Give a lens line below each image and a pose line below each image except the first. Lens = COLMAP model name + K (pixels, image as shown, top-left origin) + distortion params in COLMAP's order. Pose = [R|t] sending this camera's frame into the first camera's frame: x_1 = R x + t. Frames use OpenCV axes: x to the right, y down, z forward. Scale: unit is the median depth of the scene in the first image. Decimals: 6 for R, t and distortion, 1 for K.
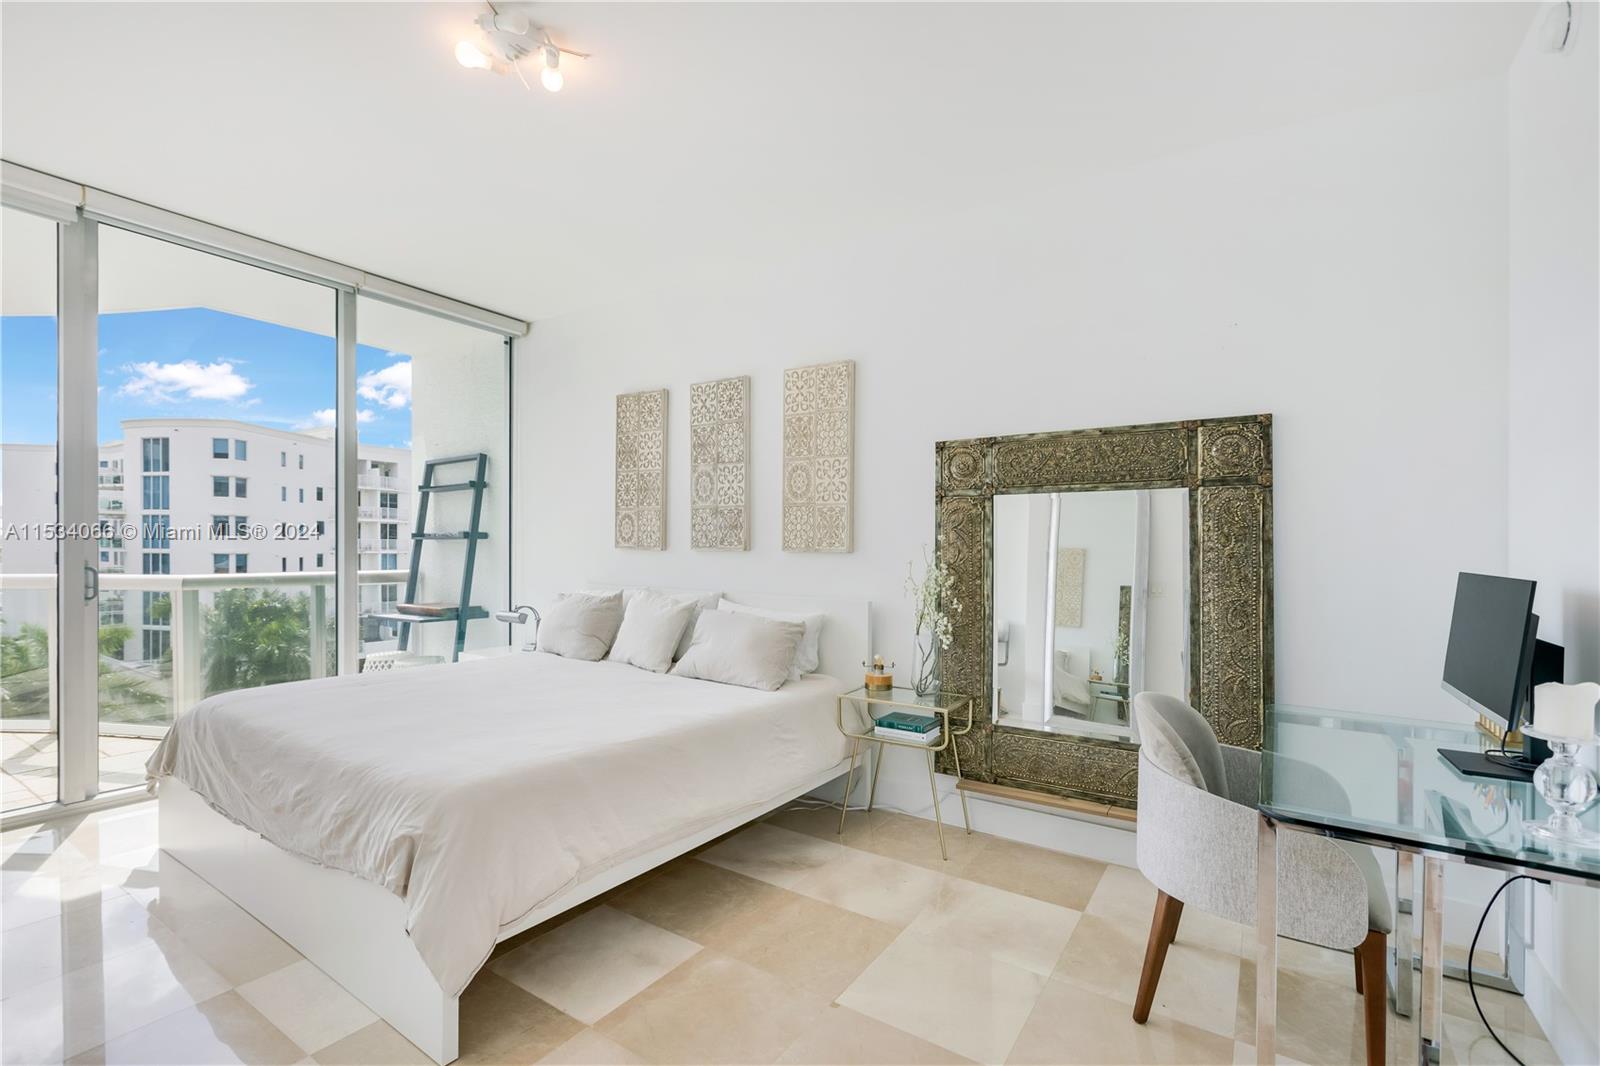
lens RADIAL K [[723.0, 0, 787.6], [0, 723.0, 538.1], [0, 0, 1]] dist [0.002731, -0.000628]
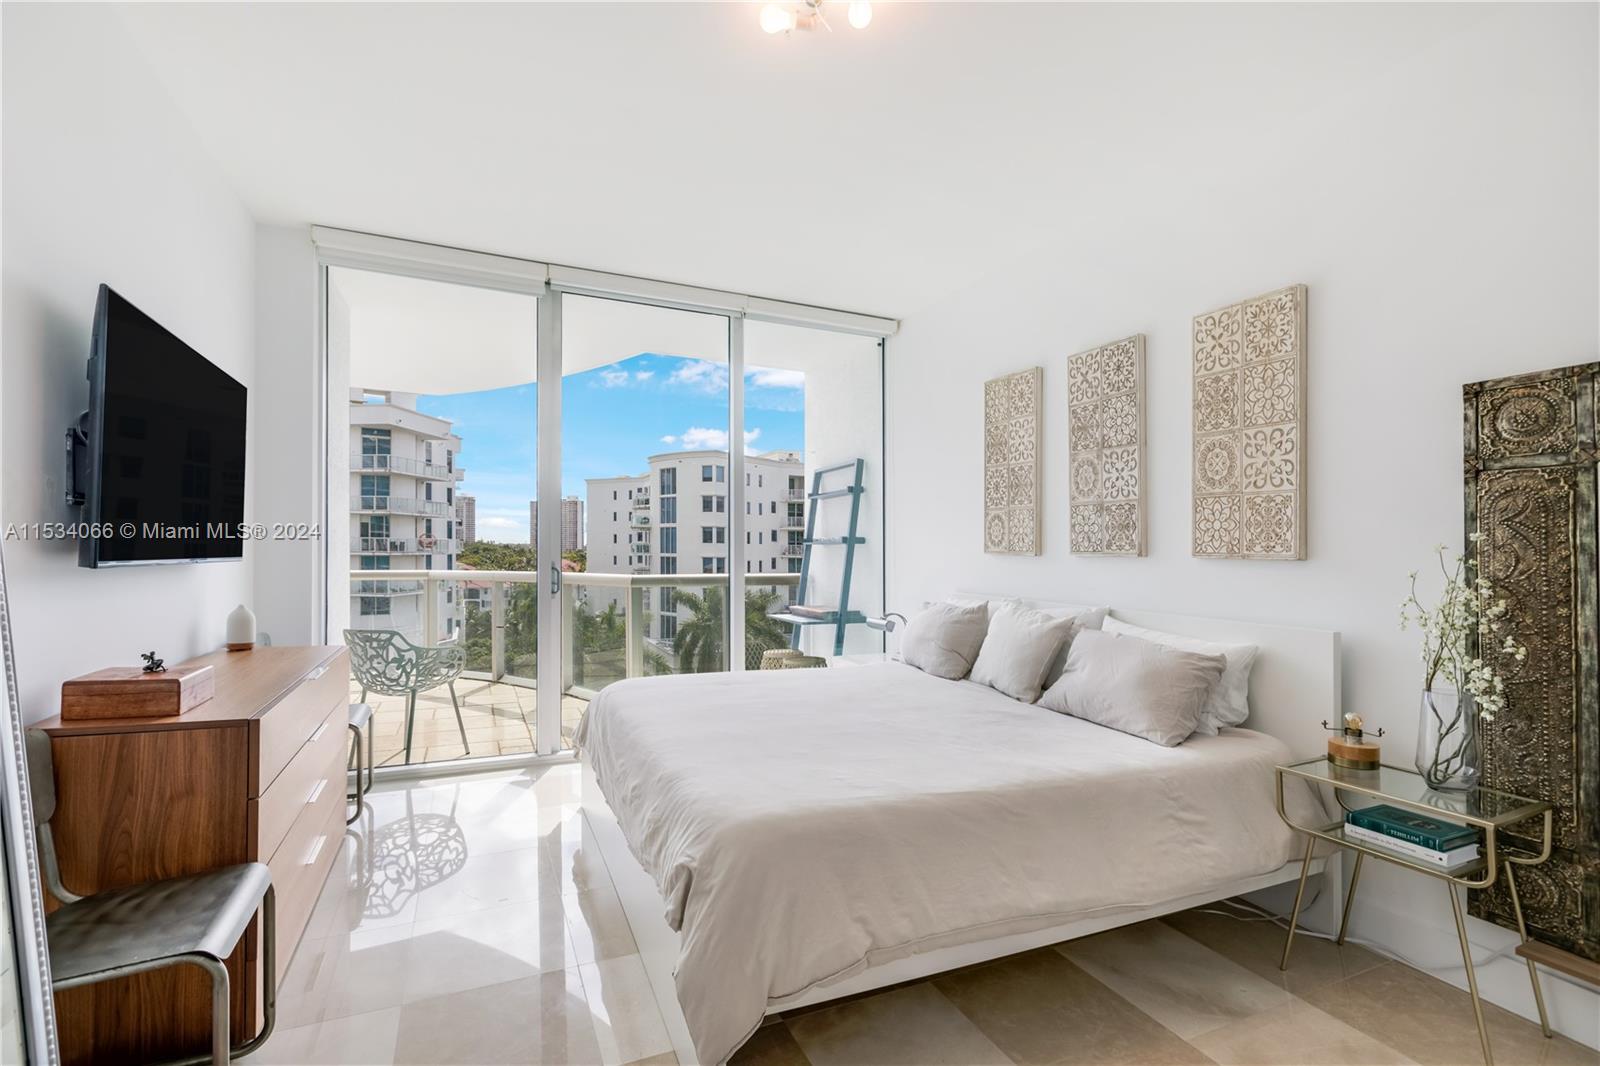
lens RADIAL K [[723.0, 0, 787.6], [0, 723.0, 538.1], [0, 0, 1]] dist [0.002731, -0.000628]
pose [[0.847074, -0.009288, -0.531394, 0.038121], [0.005289, 0.999945, -0.009047, 0.002582], [0.531448, 0.004853, 0.847077, 0.145944]]
